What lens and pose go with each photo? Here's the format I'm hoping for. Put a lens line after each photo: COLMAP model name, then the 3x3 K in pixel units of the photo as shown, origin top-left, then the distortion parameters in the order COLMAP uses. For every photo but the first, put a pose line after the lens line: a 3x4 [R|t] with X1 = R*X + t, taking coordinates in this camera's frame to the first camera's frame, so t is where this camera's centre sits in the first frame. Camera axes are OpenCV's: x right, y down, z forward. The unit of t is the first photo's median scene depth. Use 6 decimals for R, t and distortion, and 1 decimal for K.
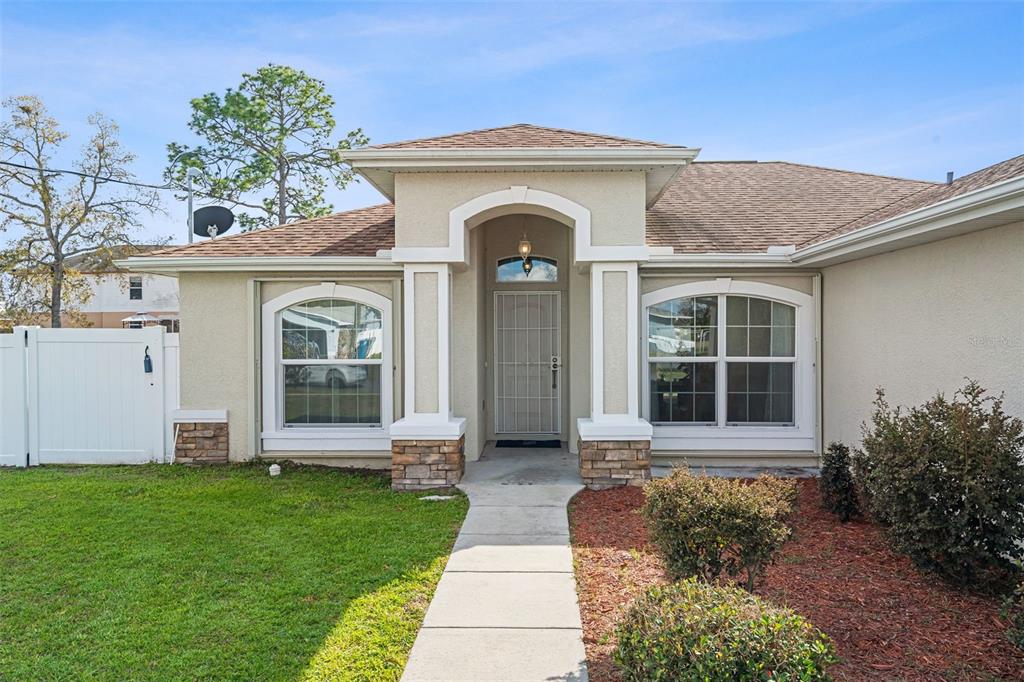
lens RADIAL K [[773.3, 0, 512.0], [0, 773.3, 341.0], [0, 0, 1]] dist [0.002485, 0.001295]
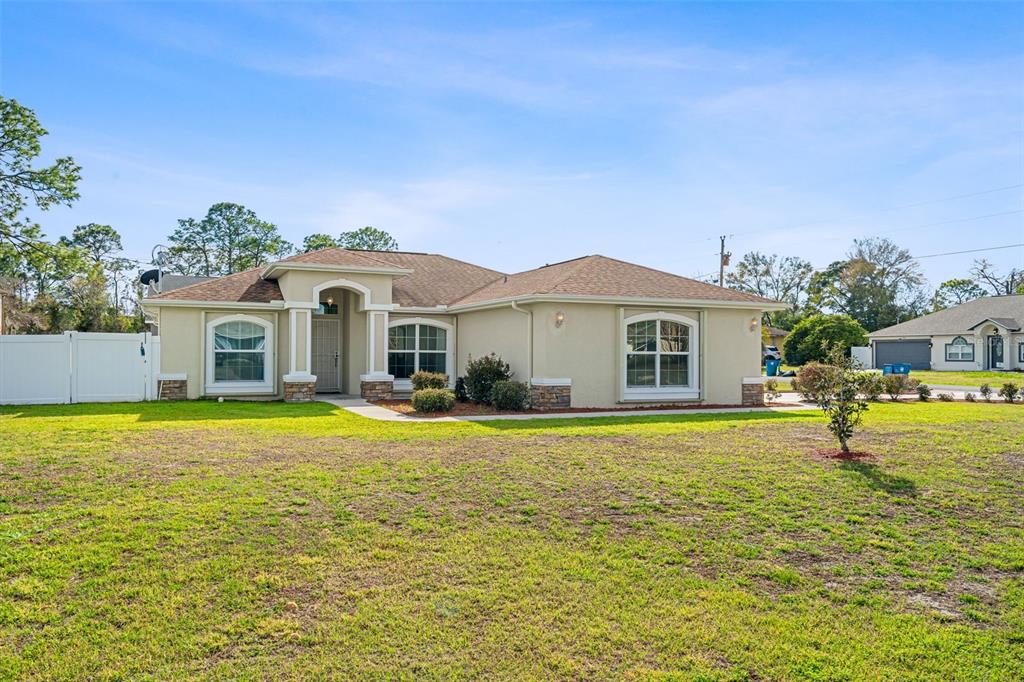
lens RADIAL K [[773.3, 0, 512.0], [0, 773.3, 341.0], [0, 0, 1]] dist [0.002485, 0.001295]
pose [[0.903343, 0.015794, 0.428629, -0.479309], [-0.005299, 0.999656, -0.025668, 0.051174], [-0.428887, 0.020915, 0.903116, -1.255775]]
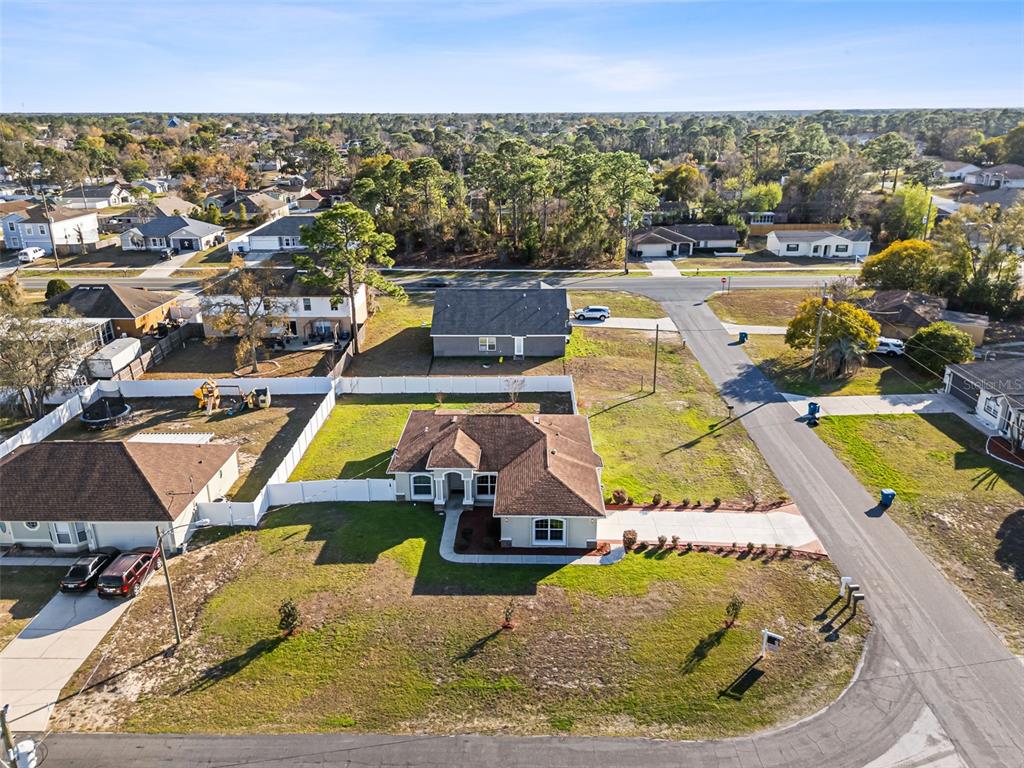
lens RADIAL K [[782.7, 0, 512.0], [0, 782.7, 384.0], [0, 0, 1]] dist [-0.000059, -0.000025]
pose [[0.999941, -0.004604, 0.009867, 0.386793], [0.001135, 0.945371, 0.325994, -2.638979], [-0.010829, -0.325964, 0.945320, -4.357450]]
